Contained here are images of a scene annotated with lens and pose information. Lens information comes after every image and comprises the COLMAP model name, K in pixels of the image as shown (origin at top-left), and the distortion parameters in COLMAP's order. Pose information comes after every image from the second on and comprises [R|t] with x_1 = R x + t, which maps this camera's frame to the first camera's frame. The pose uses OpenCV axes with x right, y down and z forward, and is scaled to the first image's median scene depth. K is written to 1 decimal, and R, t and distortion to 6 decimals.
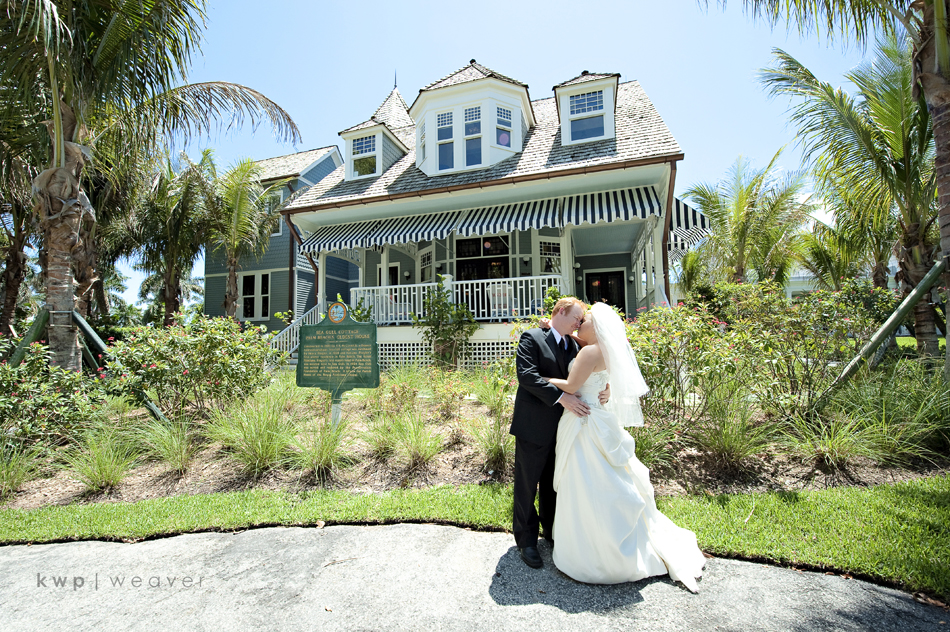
lens RADIAL K [[377.8, 0, 475.5], [0, 377.8, 323.7], [0, 0, 1]] dist [-0.016113, -0.002608]
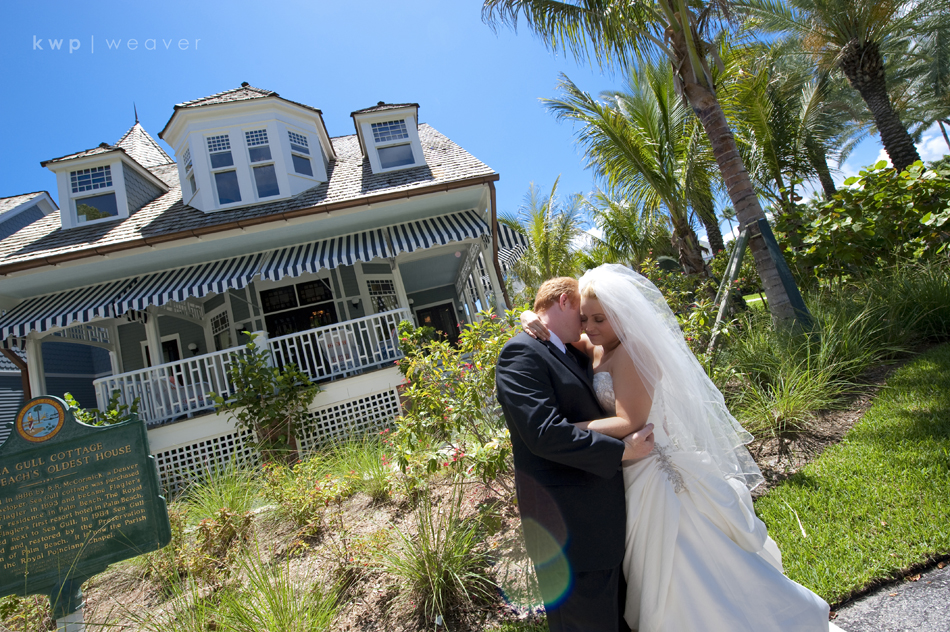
lens RADIAL K [[377.8, 0, 475.5], [0, 377.8, 323.7], [0, 0, 1]] dist [-0.016113, -0.002608]
pose [[0.874048, -0.168987, 0.455504, -0.031811], [0.225789, 0.971448, -0.072860, 0.005010], [-0.430186, 0.166531, 0.887247, 0.140570]]
